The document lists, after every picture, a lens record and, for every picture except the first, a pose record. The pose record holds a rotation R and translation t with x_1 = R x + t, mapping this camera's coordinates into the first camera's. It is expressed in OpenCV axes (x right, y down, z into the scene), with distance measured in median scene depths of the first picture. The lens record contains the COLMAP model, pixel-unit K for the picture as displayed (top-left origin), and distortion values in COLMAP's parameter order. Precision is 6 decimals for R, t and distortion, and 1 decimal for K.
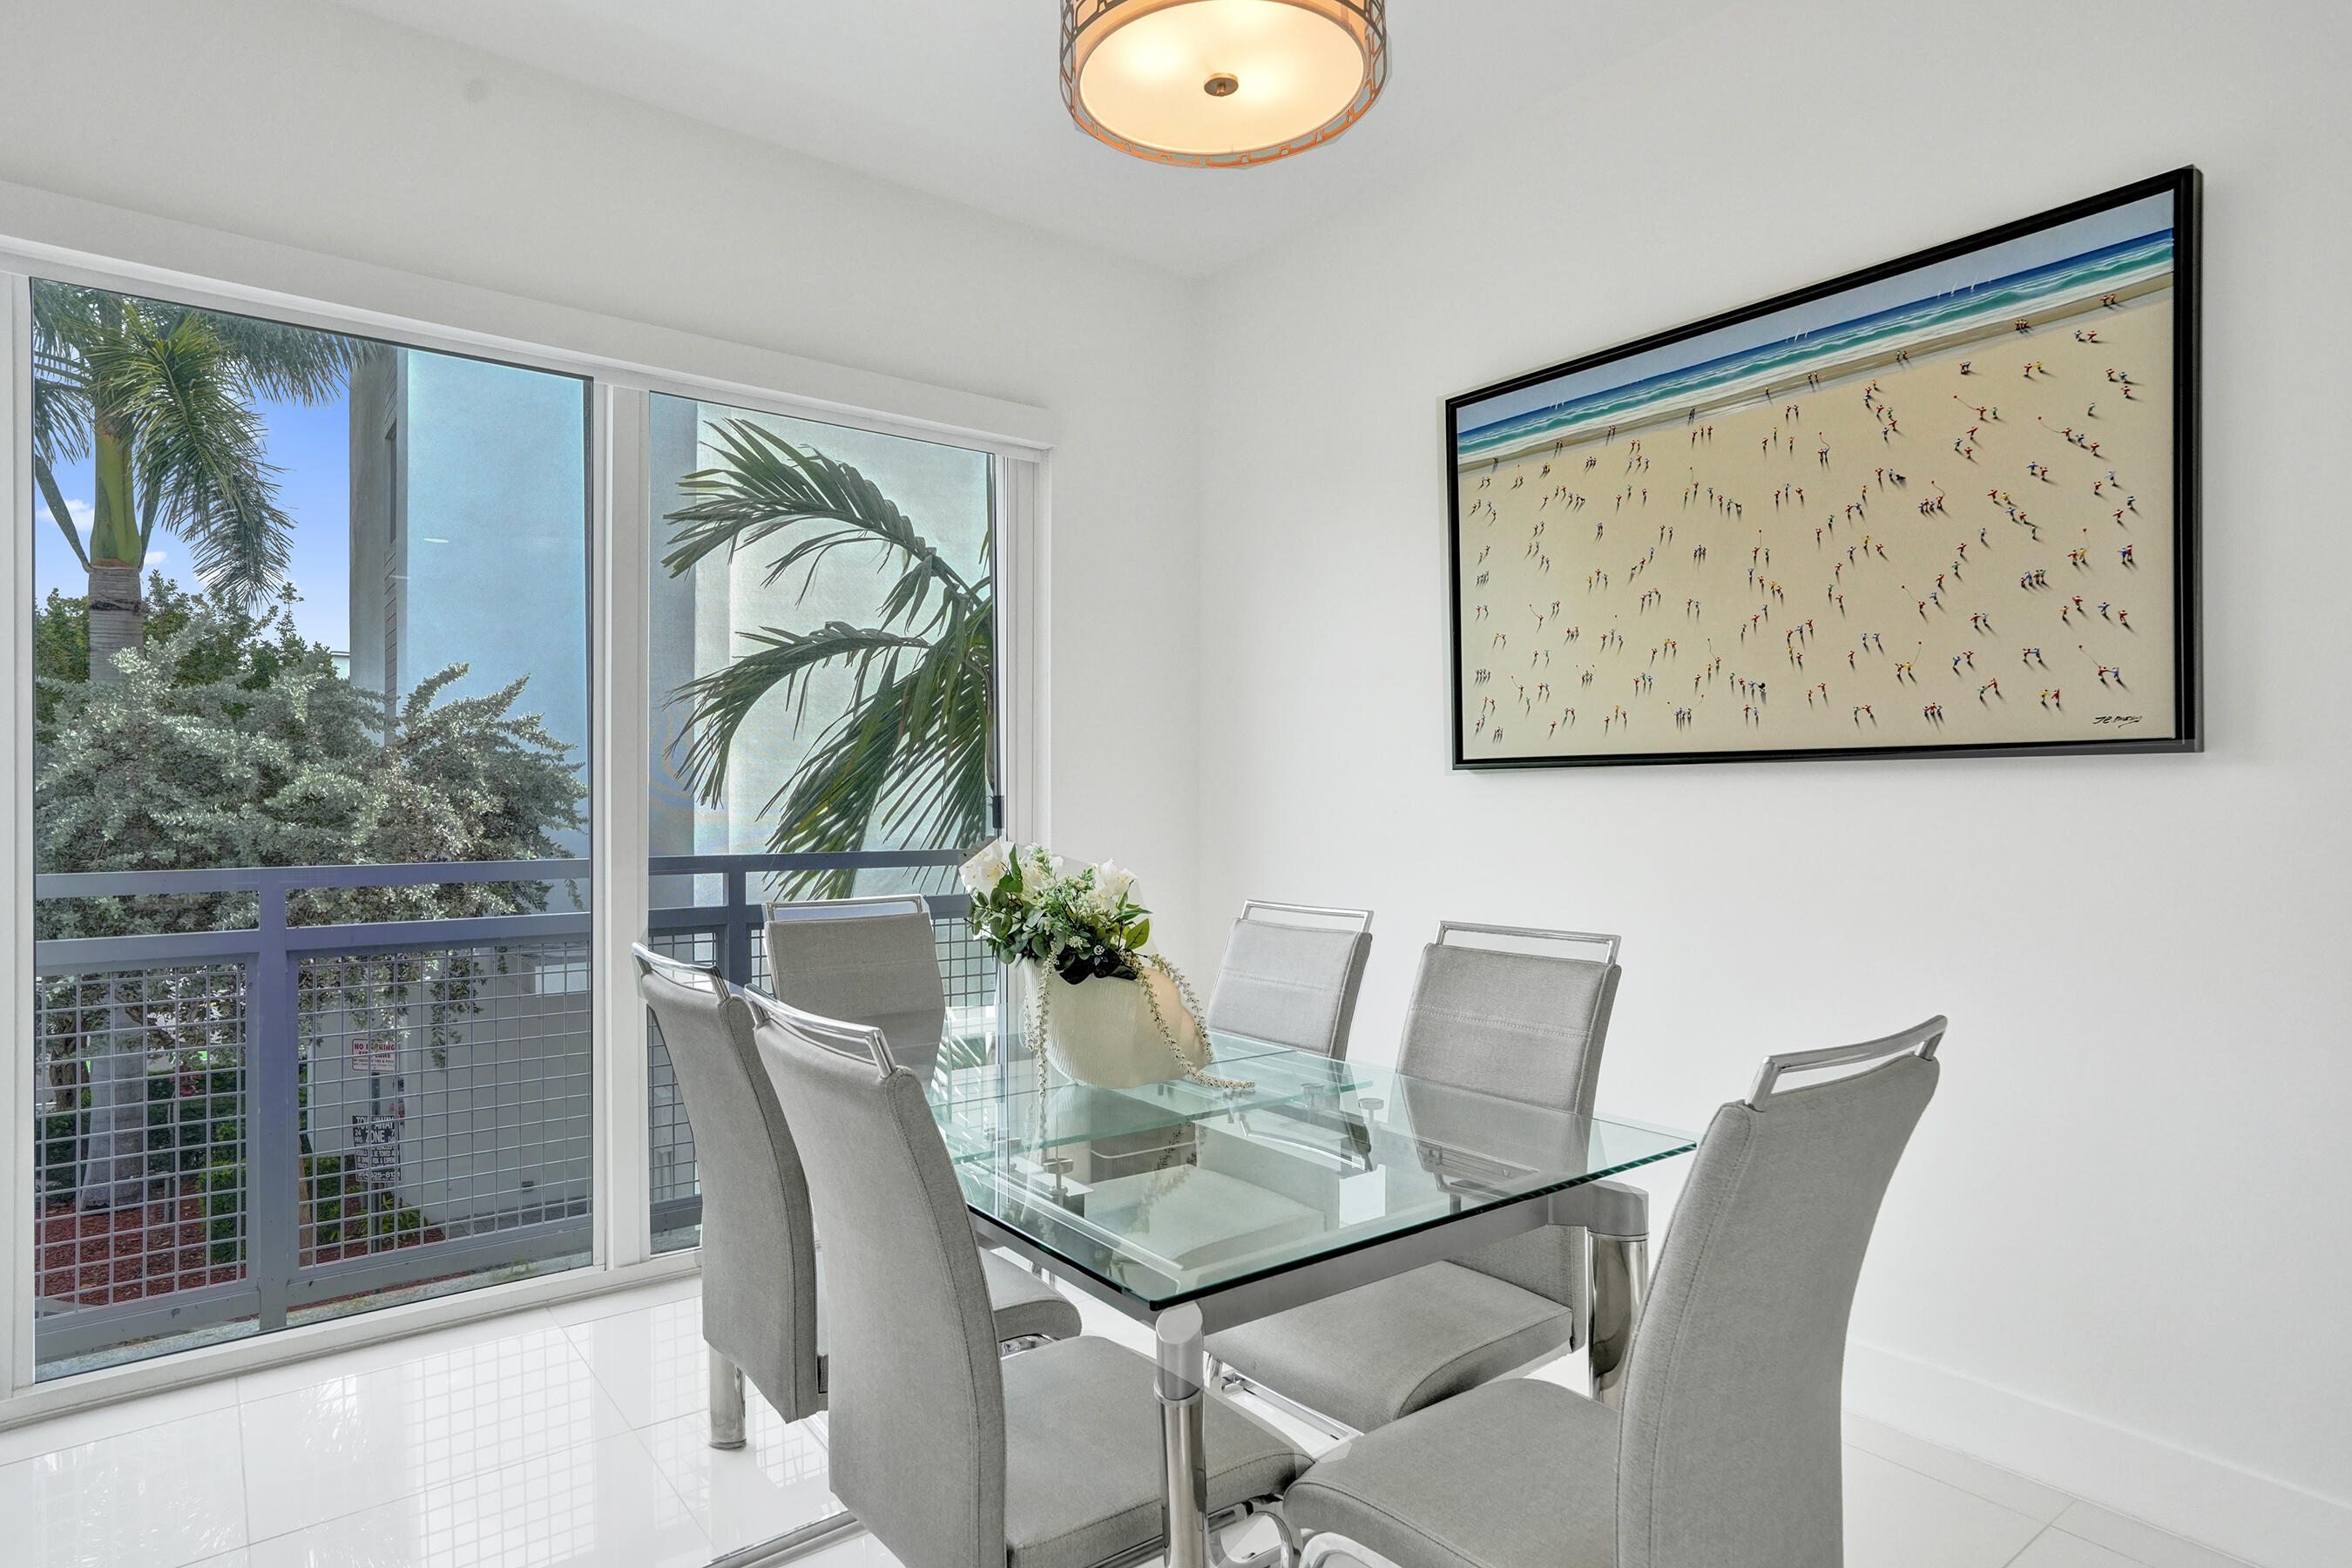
lens RADIAL K [[1281.9, 0, 1175.0], [0, 1281.9, 832.3], [0, 0, 1]] dist [0.004681, 0.002497]
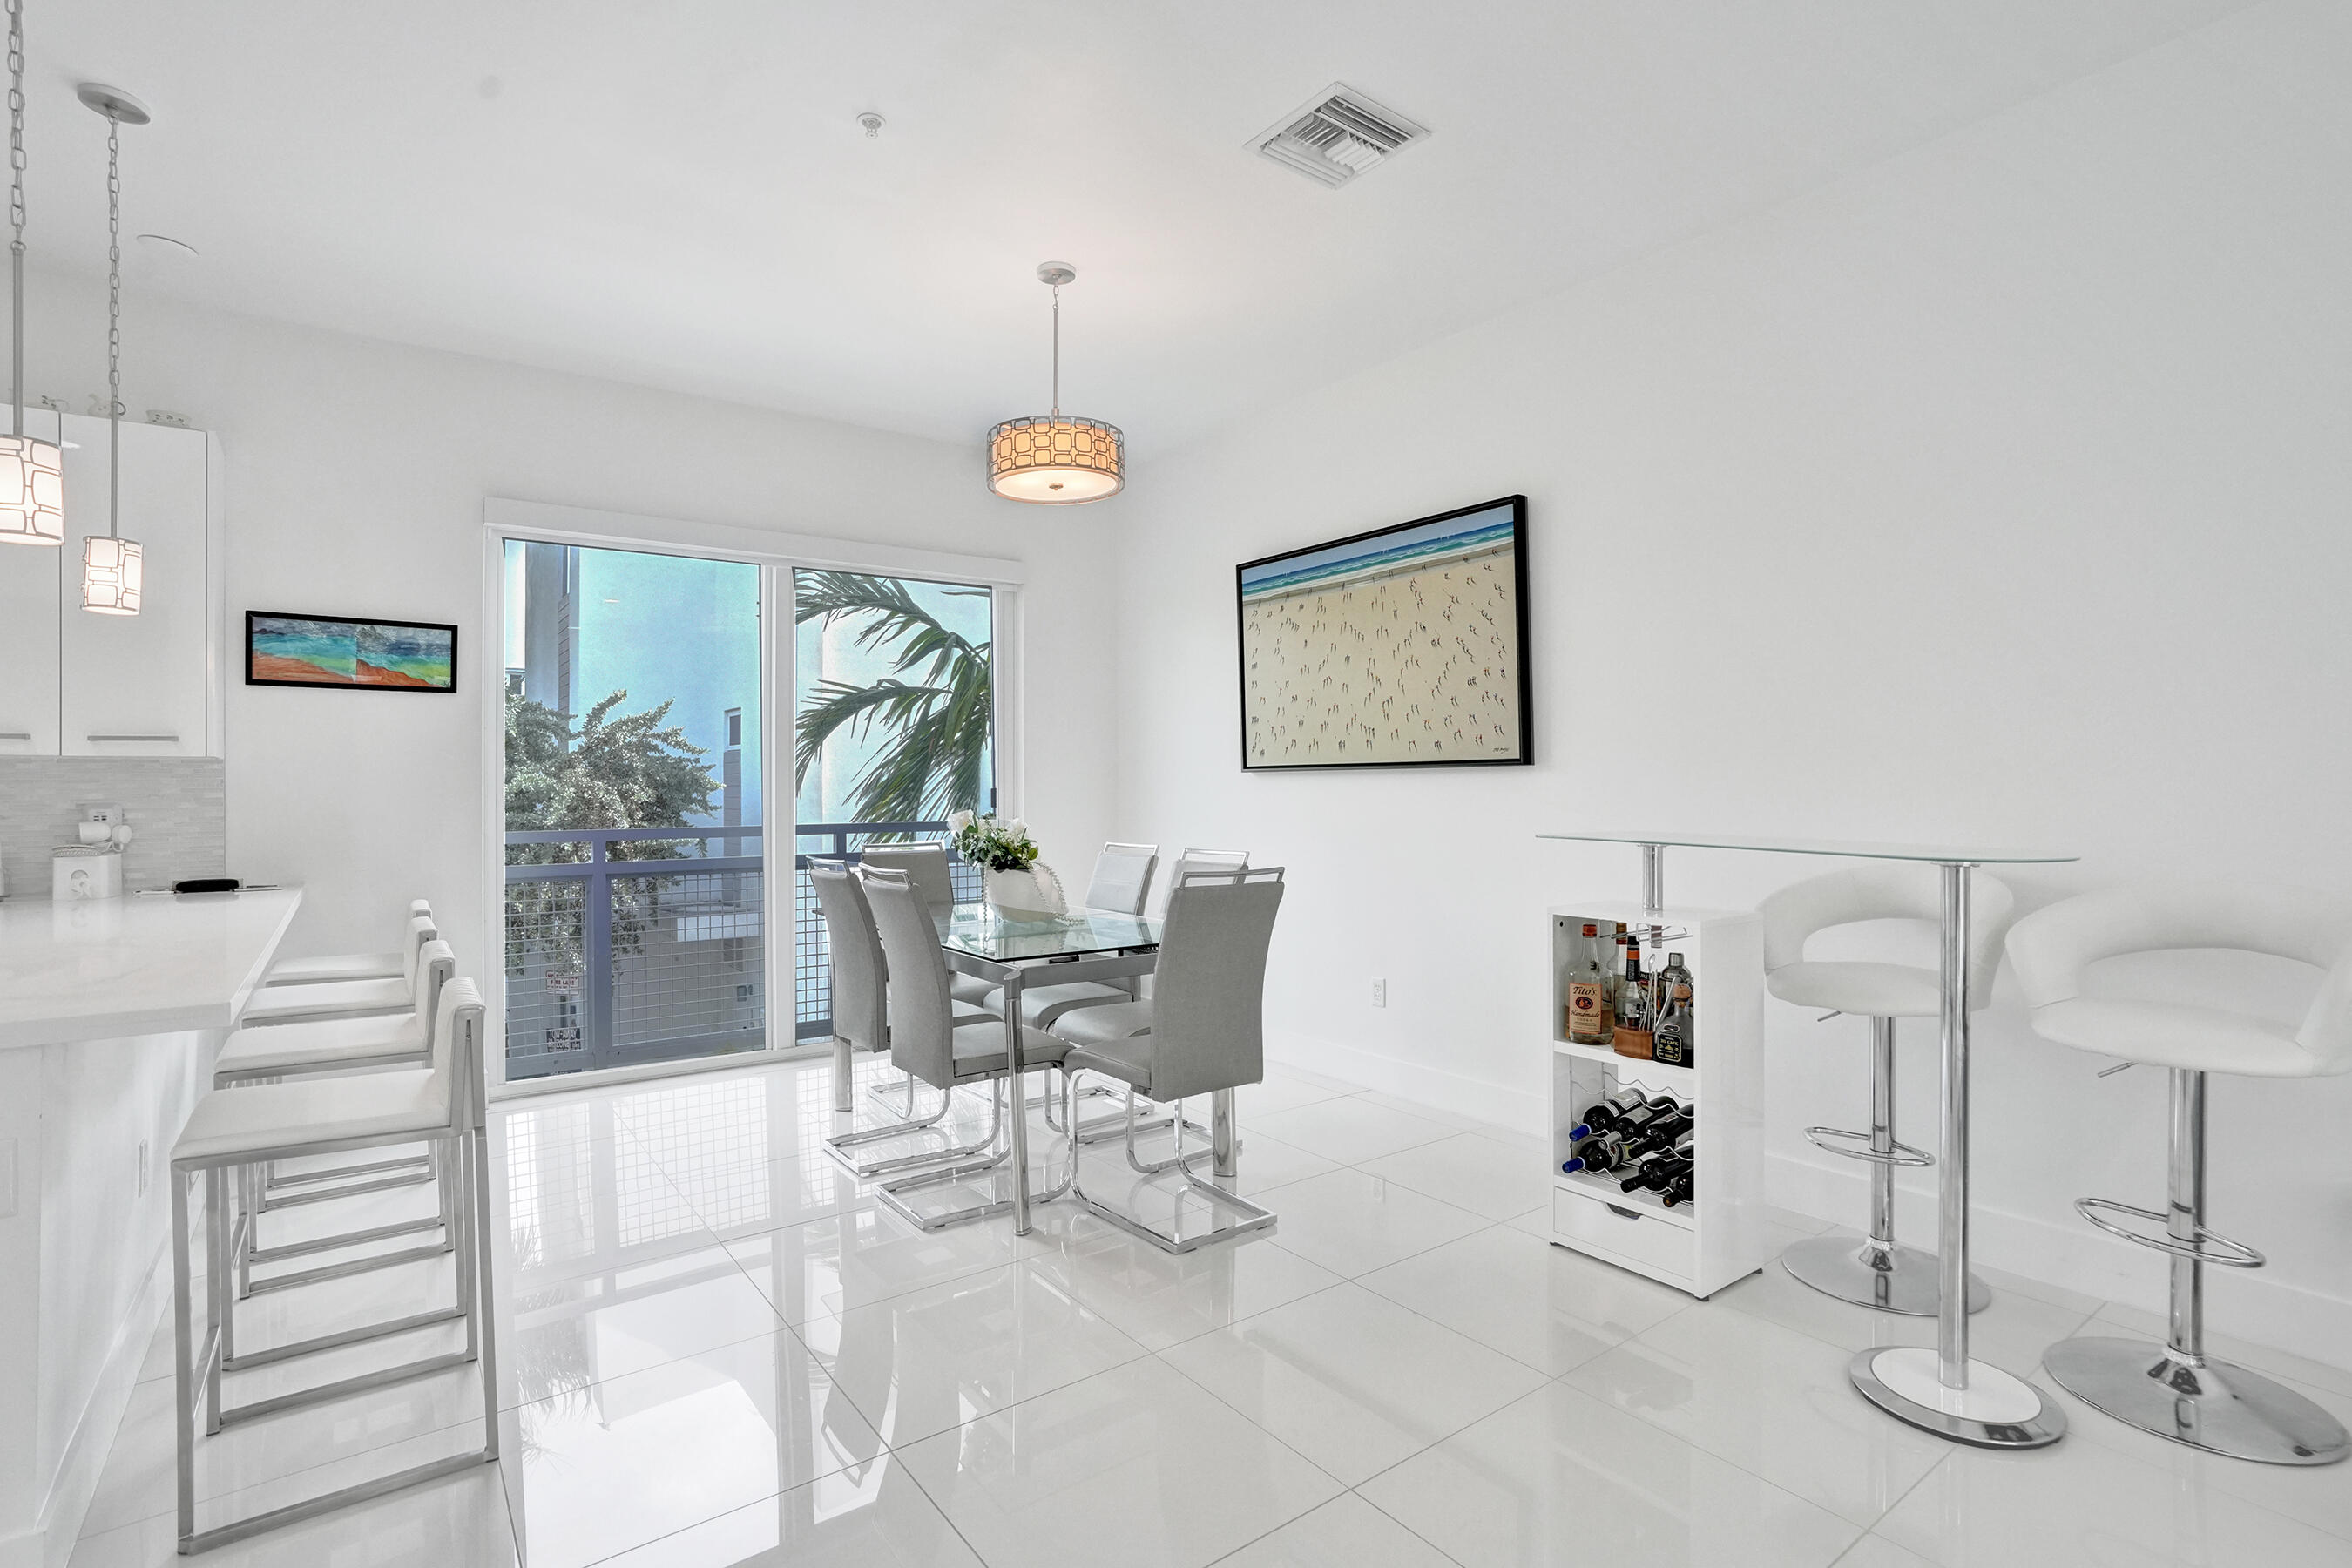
lens RADIAL K [[1102.5, 0, 1155.8], [0, 1102.5, 798.7], [0, 0, 1]] dist [-0.000683, 0.000178]
pose [[0.999350, -0.006359, -0.035480, 0.177380], [0.005804, 0.999860, -0.015713, 0.013292], [0.035575, 0.015497, 0.999247, -0.621368]]
